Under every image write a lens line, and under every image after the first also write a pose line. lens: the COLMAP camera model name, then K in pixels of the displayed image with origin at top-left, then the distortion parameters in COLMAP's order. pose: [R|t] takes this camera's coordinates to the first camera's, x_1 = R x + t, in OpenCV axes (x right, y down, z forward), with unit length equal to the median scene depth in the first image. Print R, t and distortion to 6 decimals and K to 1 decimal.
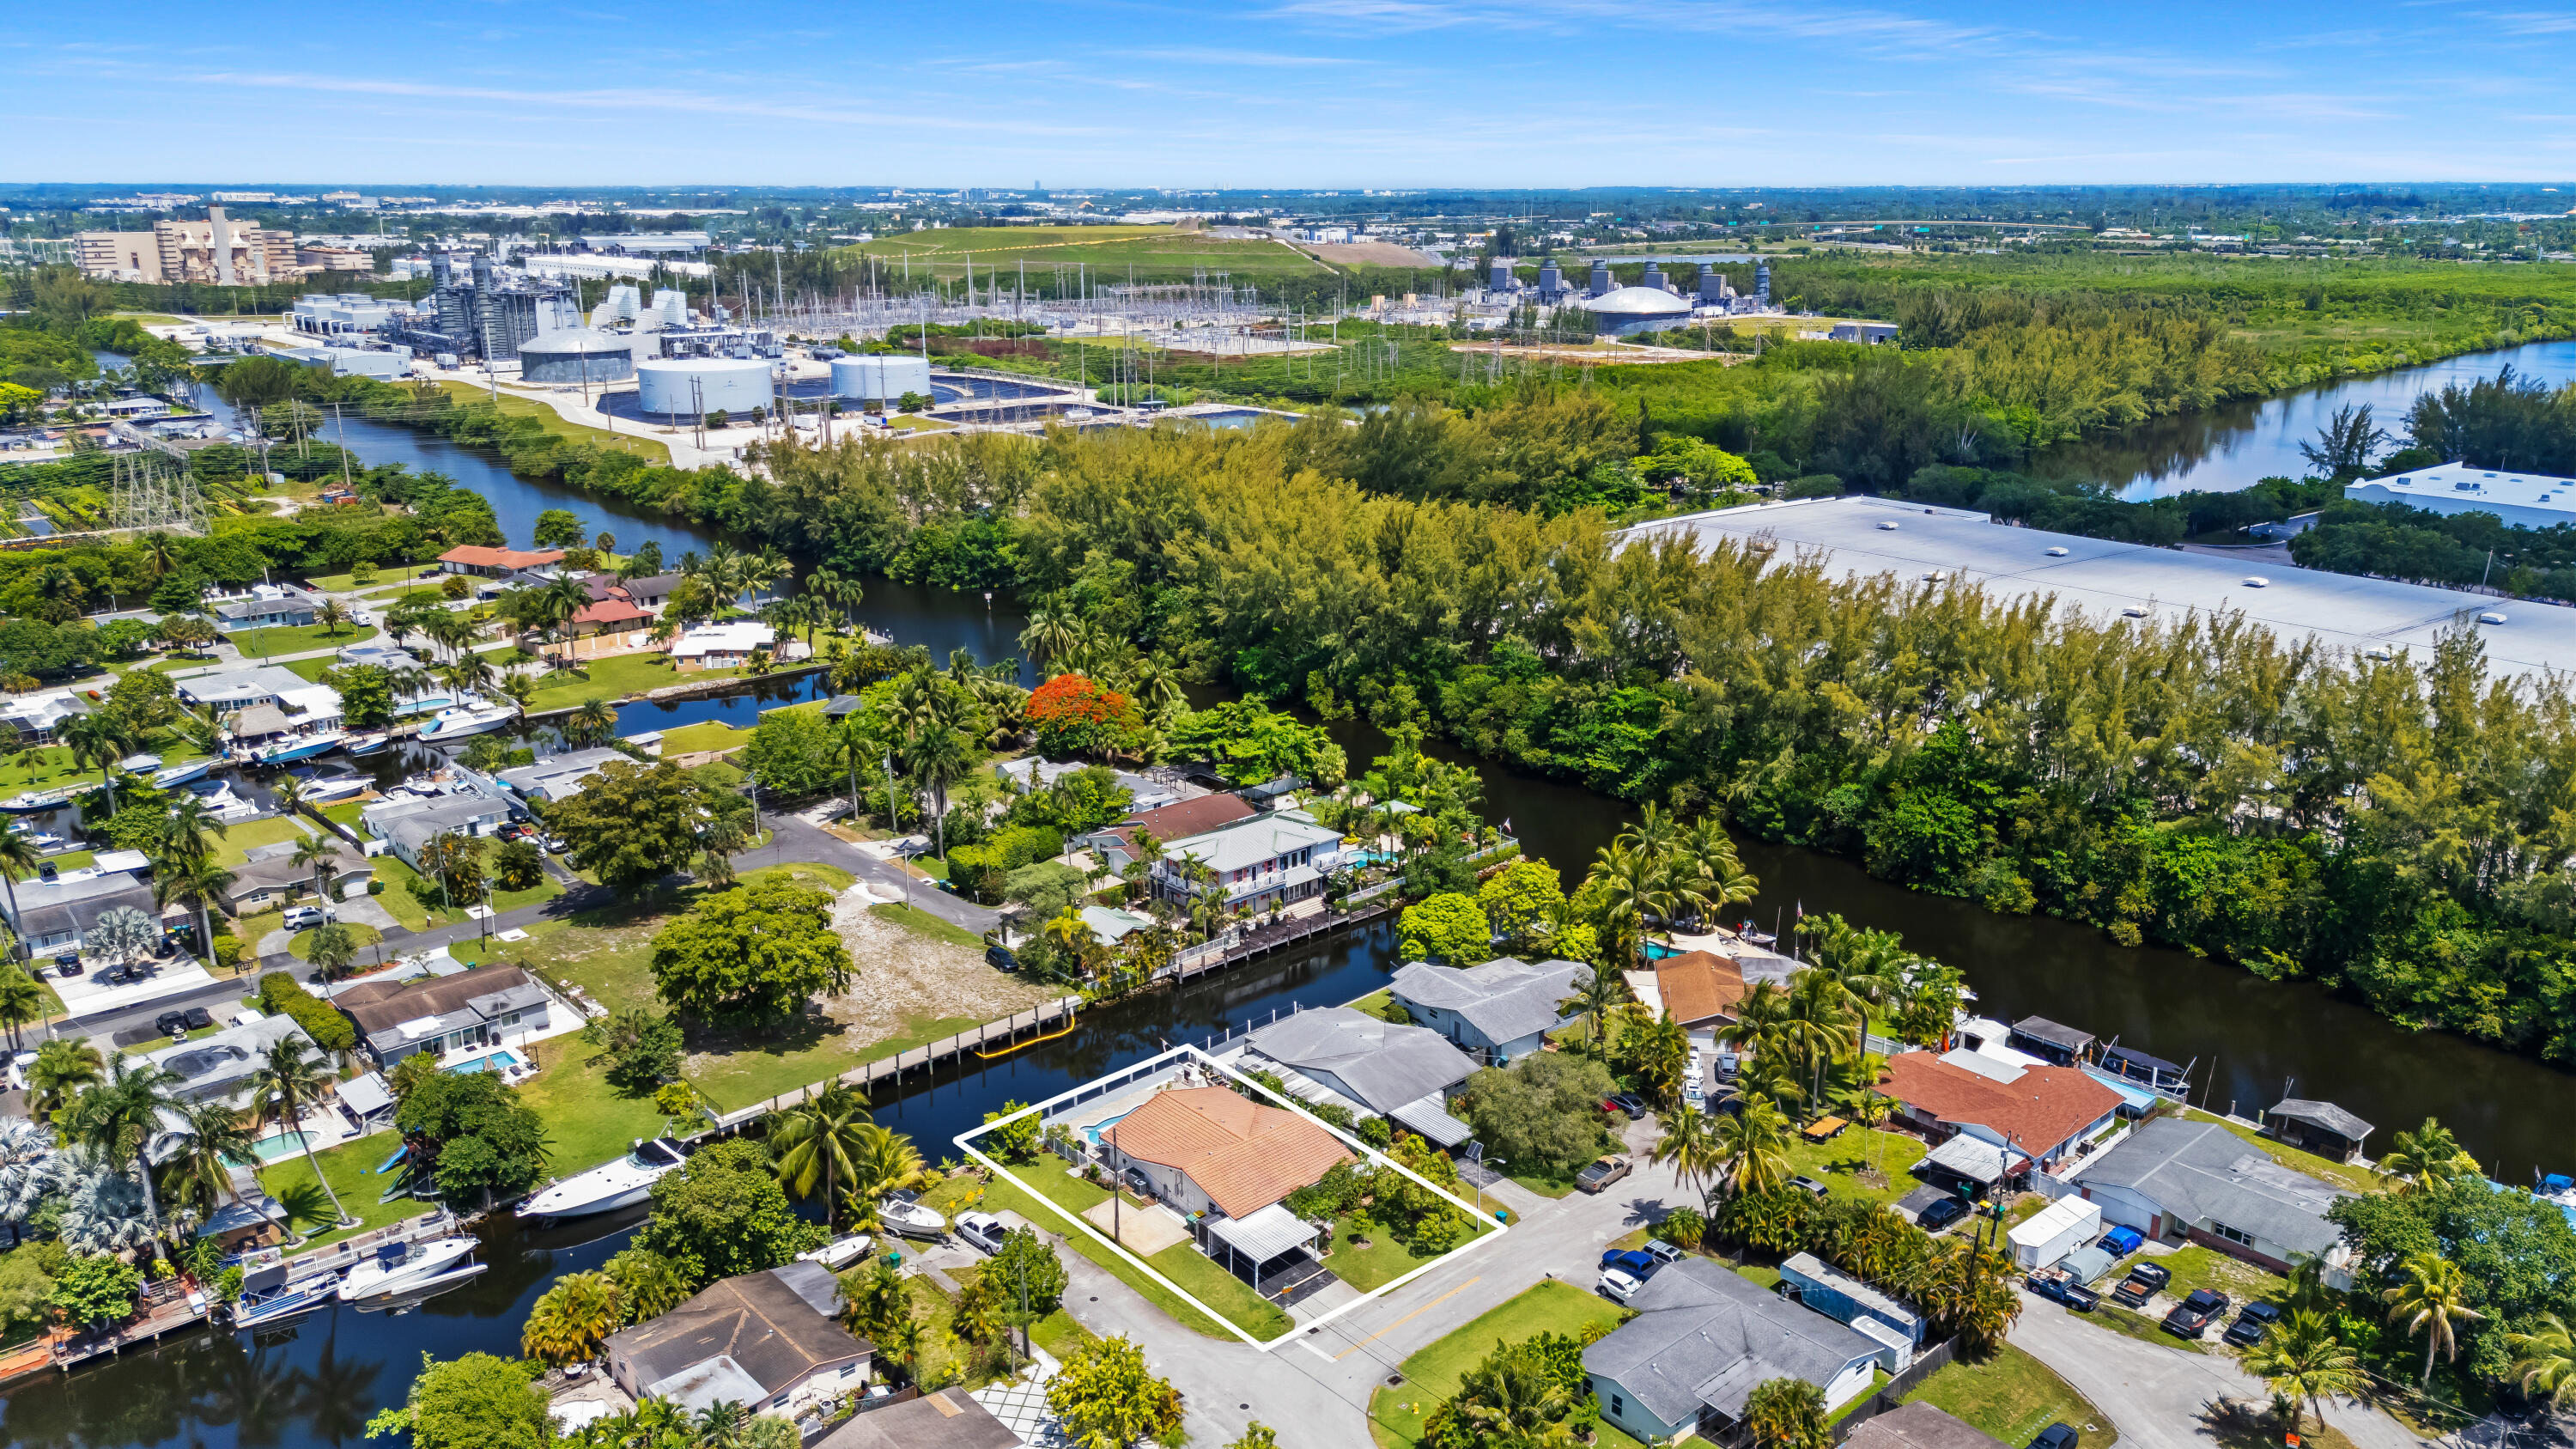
lens RADIAL K [[1882.9, 0, 1279.3], [0, 1882.9, 728.7], [0, 0, 1]] dist [0.086240, -0.098176]
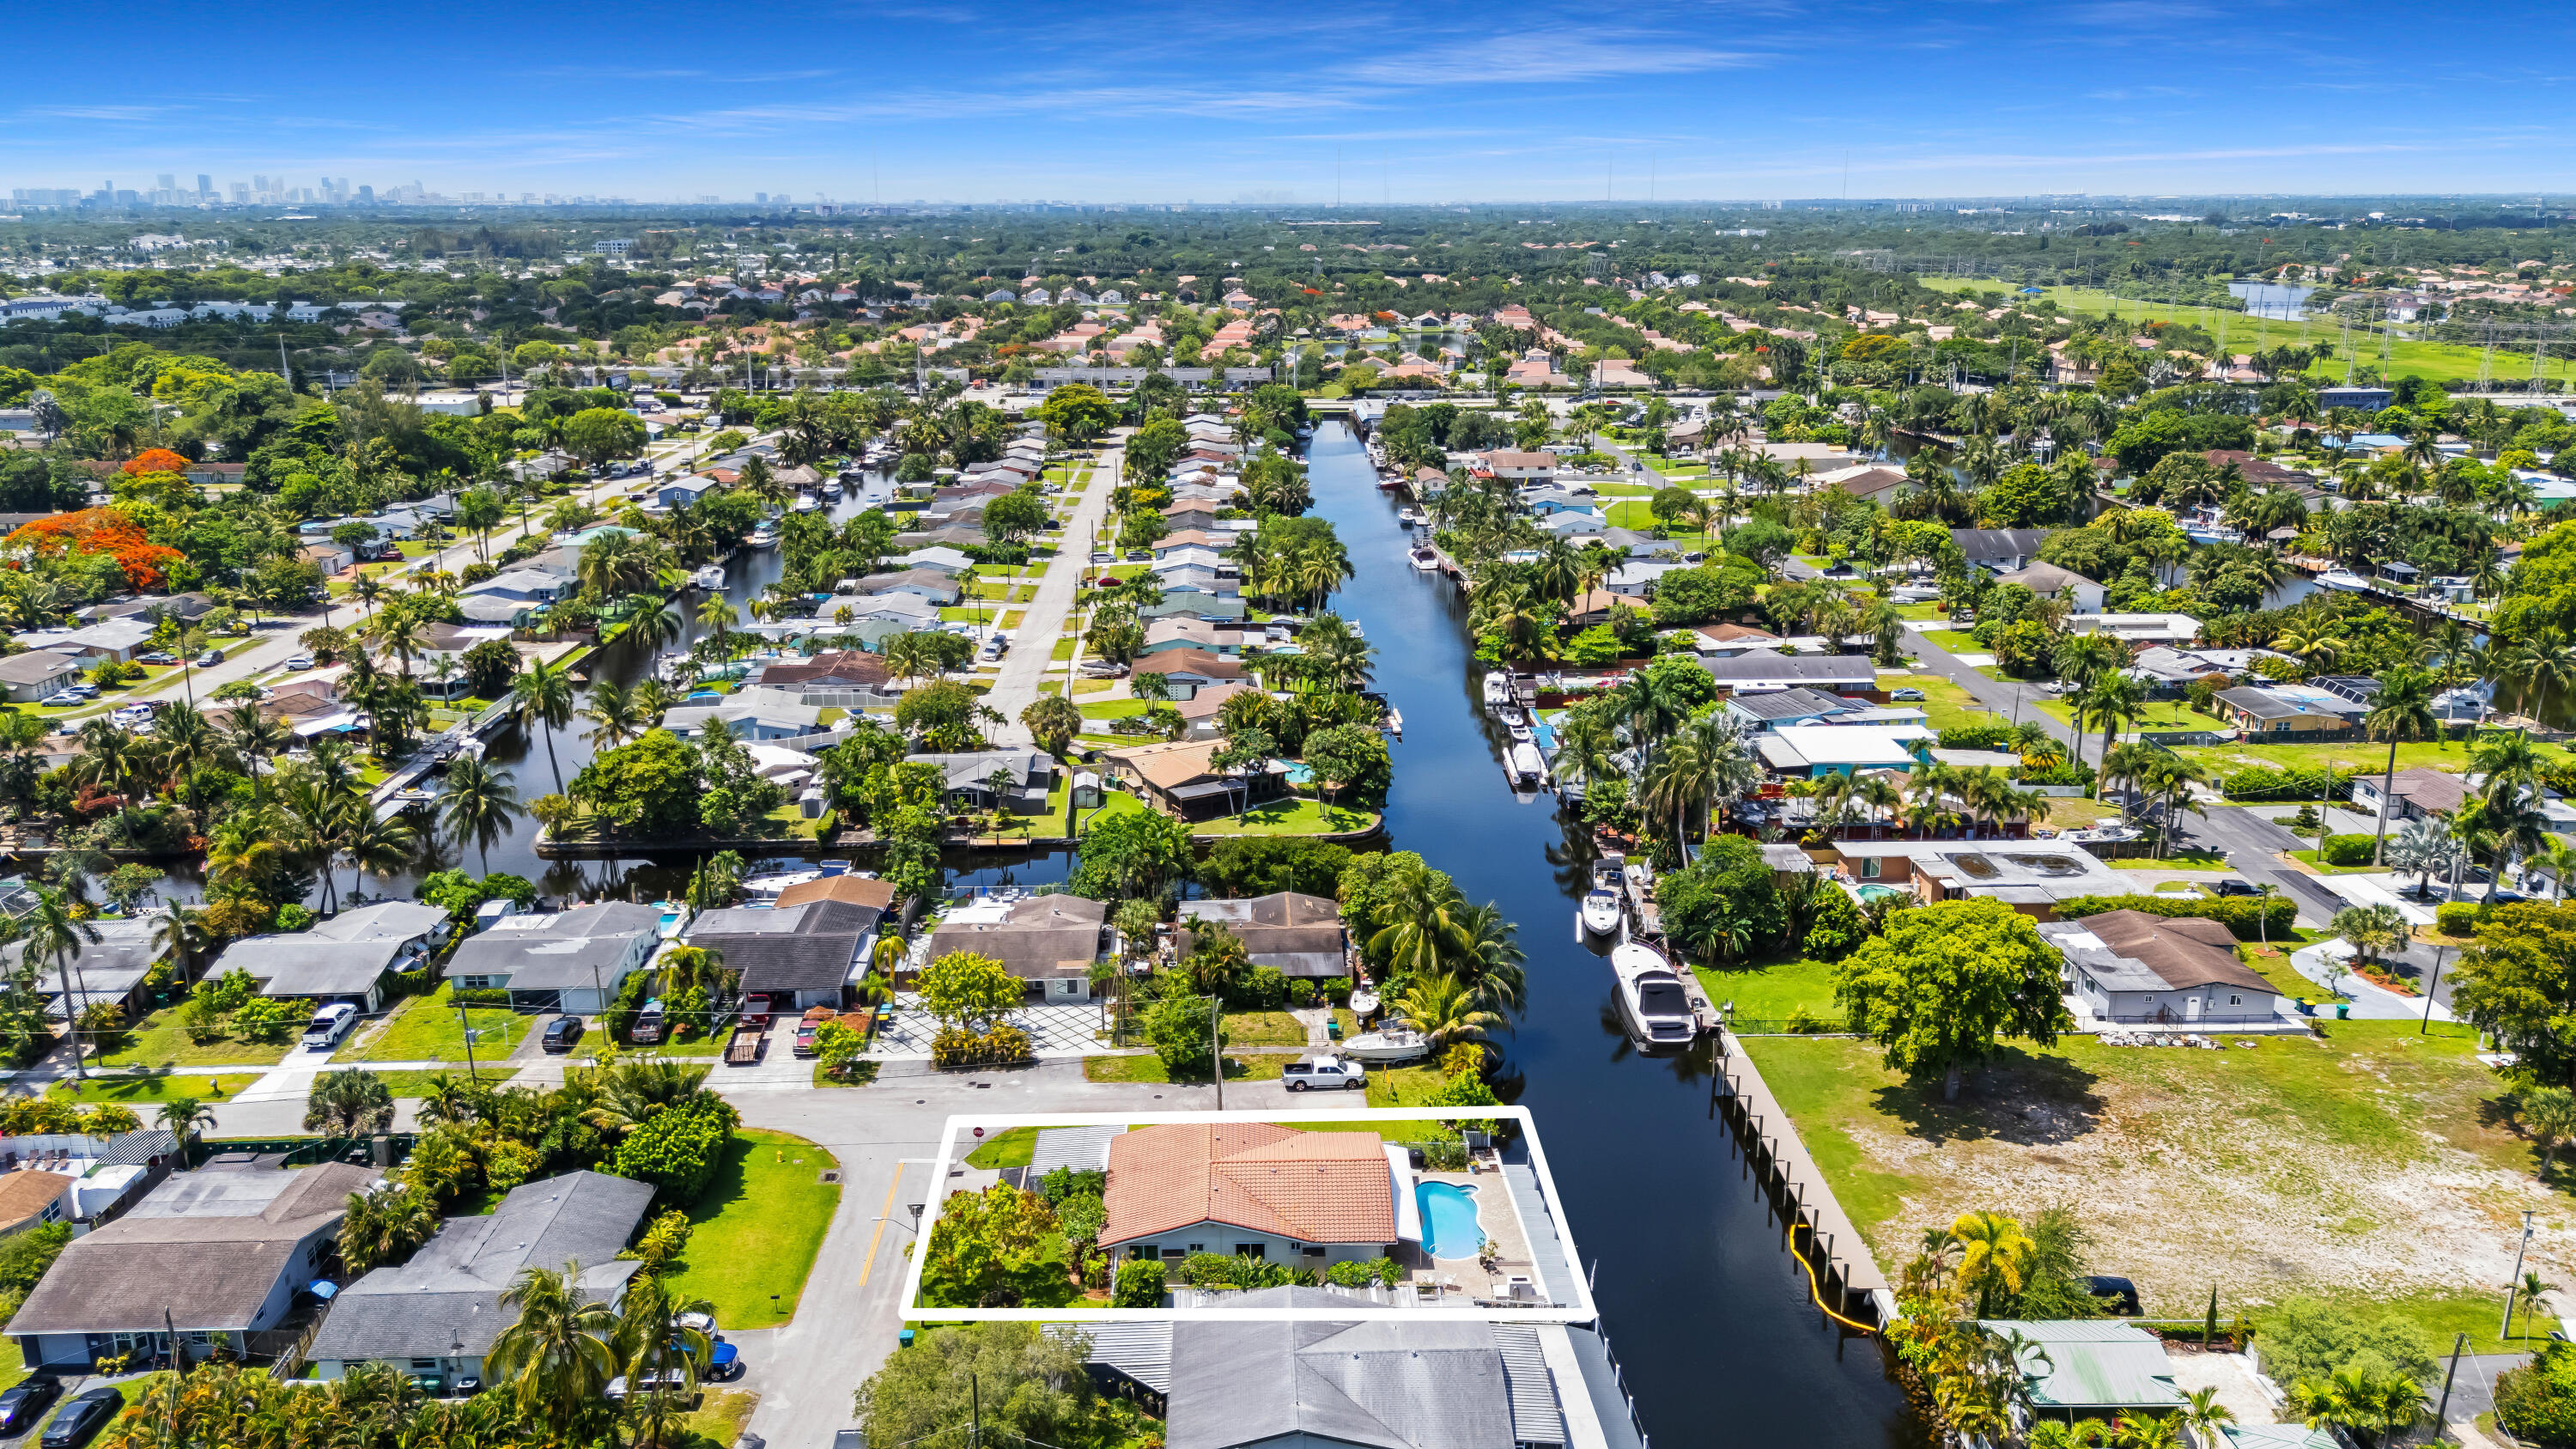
lens RADIAL K [[1882.9, 0, 1279.3], [0, 1882.9, 728.7], [0, 0, 1]] dist [0.086240, -0.098176]
pose [[-0.660445, 0.201807, -0.723247, 0.352378], [-0.203195, 0.879234, 0.430882, -0.199464], [0.722858, 0.431534, -0.539679, 0.997120]]
